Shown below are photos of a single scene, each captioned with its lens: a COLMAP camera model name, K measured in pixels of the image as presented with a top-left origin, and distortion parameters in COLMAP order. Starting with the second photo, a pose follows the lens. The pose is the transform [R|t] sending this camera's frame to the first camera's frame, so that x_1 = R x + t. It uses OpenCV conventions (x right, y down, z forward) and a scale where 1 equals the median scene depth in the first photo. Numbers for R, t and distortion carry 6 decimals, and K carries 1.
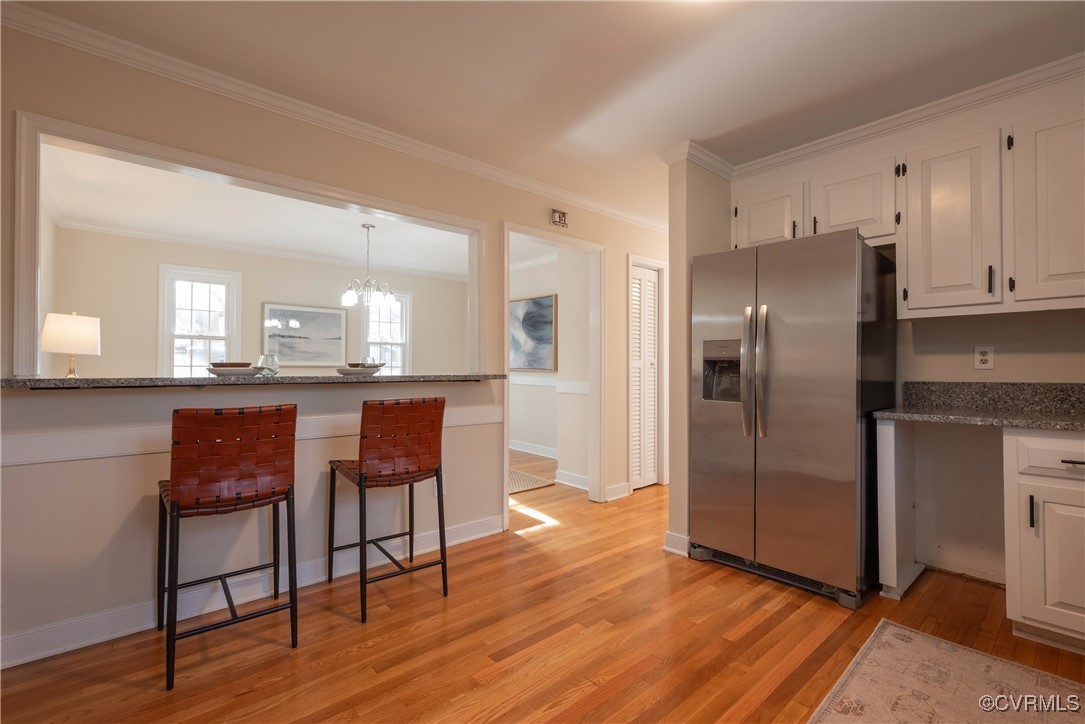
lens RADIAL K [[474.7, 0, 540.1], [0, 474.7, 362.1], [0, 0, 1]] dist [-0.000297, 0.001037]
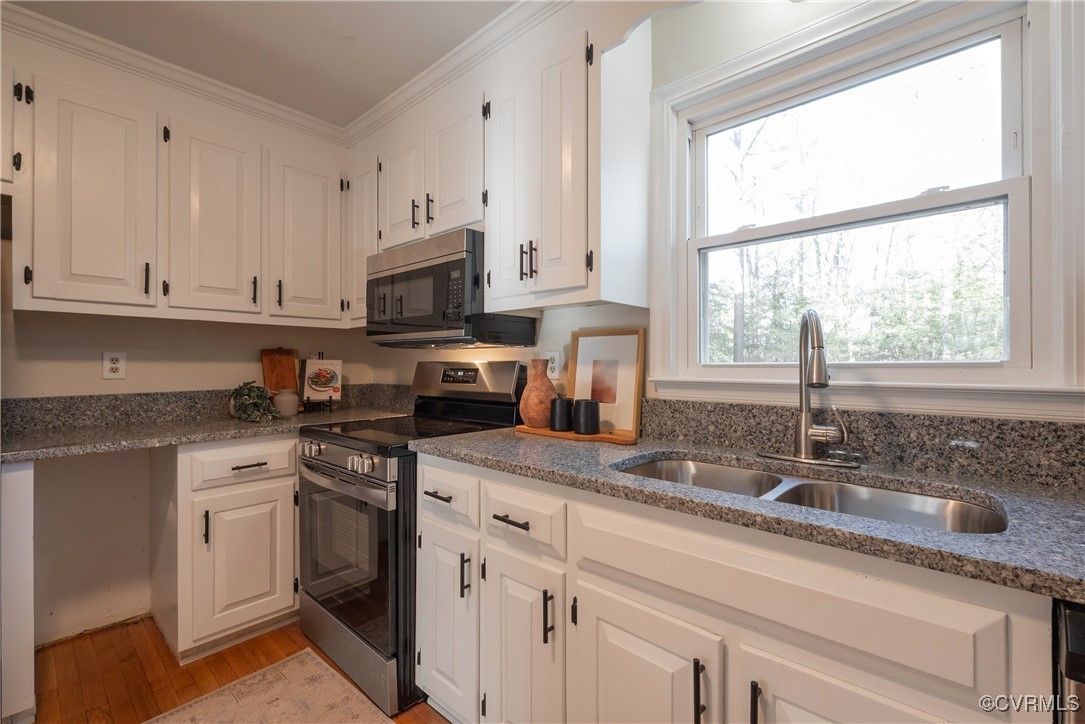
lens RADIAL K [[474.7, 0, 541.3], [0, 474.7, 362.0], [0, 0, 1]] dist [-0.000297, 0.001037]
pose [[-0.120830, 0.004630, 0.992662, -0.010967], [-0.012669, 0.999900, -0.006206, -0.017338], [-0.992592, -0.013326, -0.120759, 0.287567]]
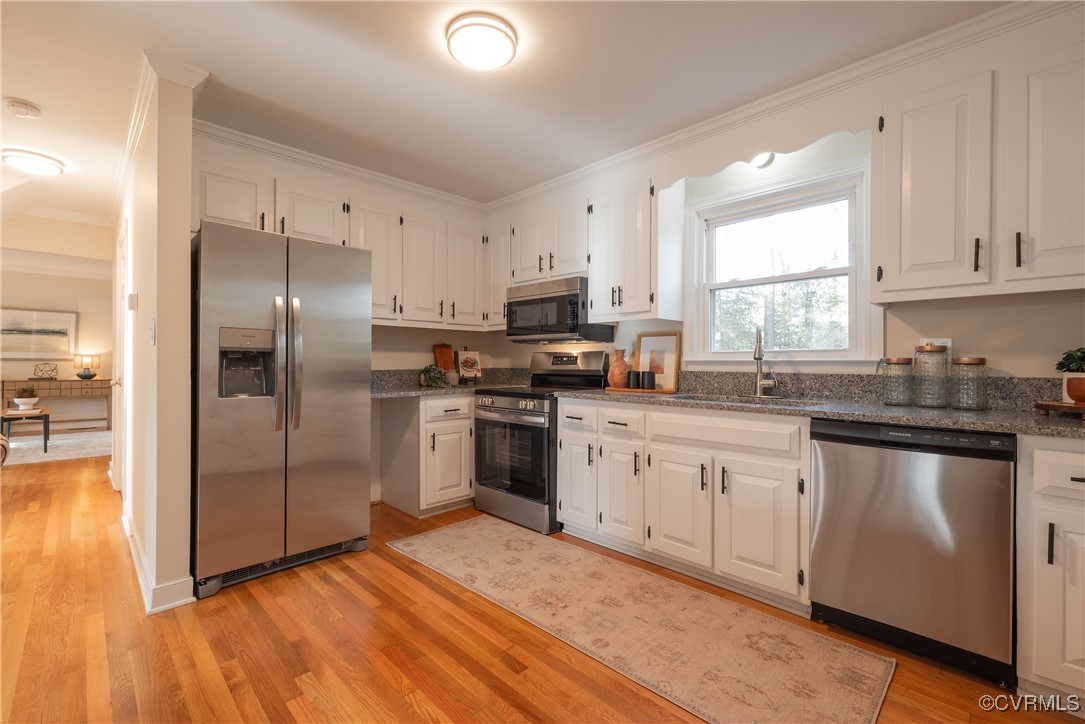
lens RADIAL K [[474.7, 0, 542.1], [0, 474.7, 362.6], [0, 0, 1]] dist [-0.000297, 0.001037]
pose [[-0.063094, -0.000715, 0.998007, -0.488044], [-0.015518, 0.999880, -0.000265, 0.008558], [-0.997887, -0.015504, -0.063097, 0.466008]]
